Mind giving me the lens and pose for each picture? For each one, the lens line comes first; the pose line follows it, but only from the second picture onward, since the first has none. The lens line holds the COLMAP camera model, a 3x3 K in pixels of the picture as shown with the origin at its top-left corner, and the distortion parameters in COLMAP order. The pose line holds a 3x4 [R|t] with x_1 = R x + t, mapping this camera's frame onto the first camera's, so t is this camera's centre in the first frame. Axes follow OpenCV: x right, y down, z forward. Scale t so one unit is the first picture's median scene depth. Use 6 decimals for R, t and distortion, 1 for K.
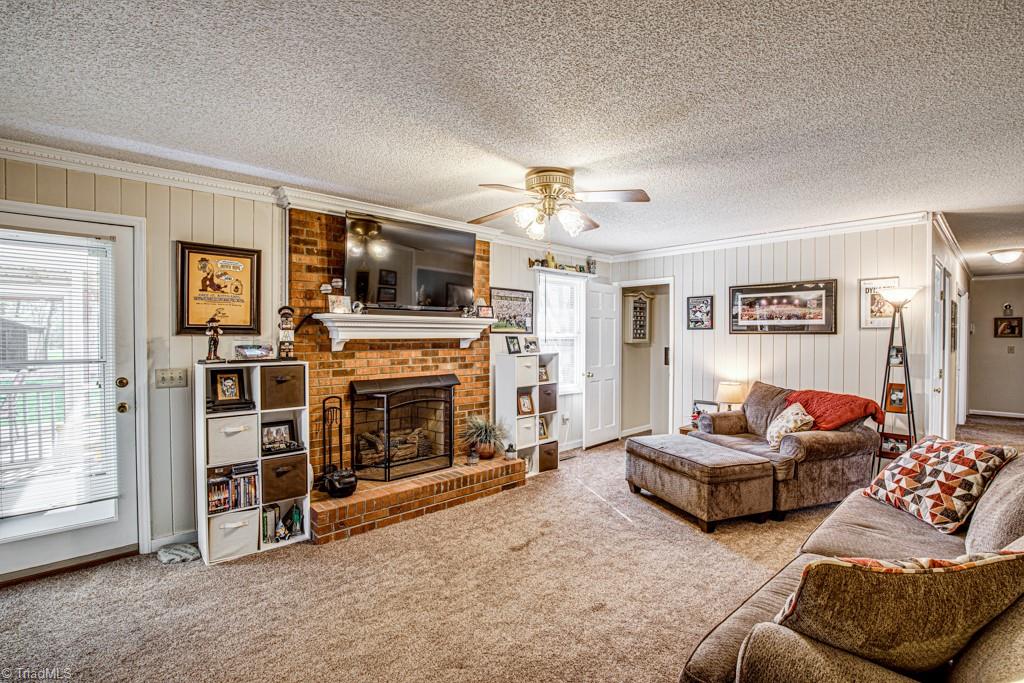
lens RADIAL K [[468.4, 0, 516.9], [0, 468.4, 340.9], [0, 0, 1]] dist [-0.041150, 0.008850]
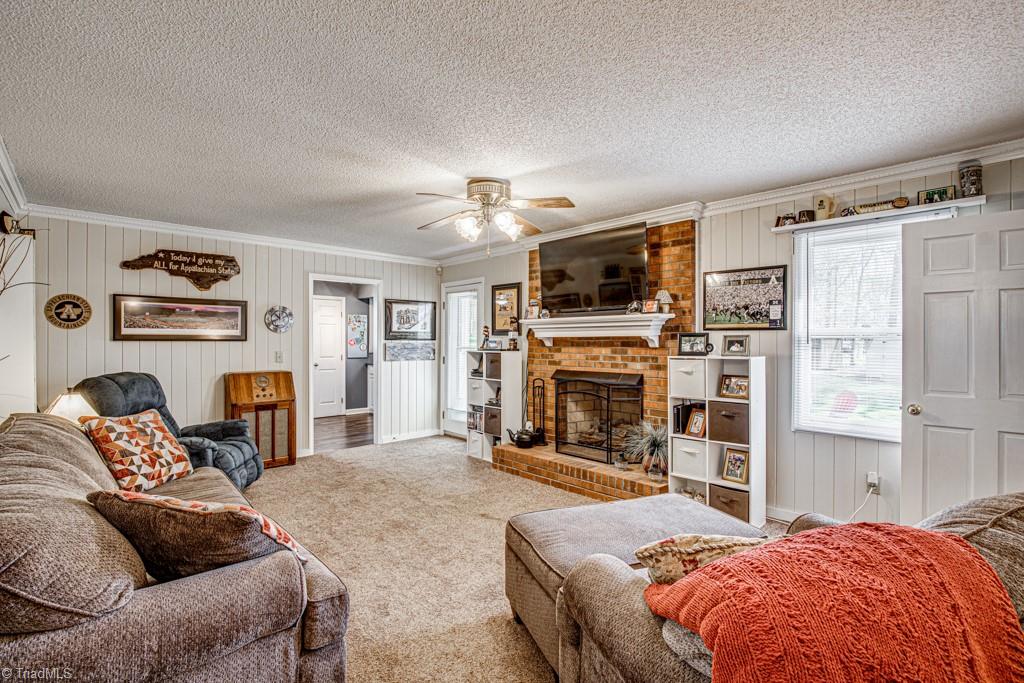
lens RADIAL K [[468.4, 0, 516.9], [0, 468.4, 340.9], [0, 0, 1]] dist [-0.041150, 0.008850]
pose [[0.010302, -0.003635, -0.999940, 0.855498], [-0.015293, 0.999876, -0.003793, 0.011125], [0.999830, 0.015331, 0.010246, 0.780253]]
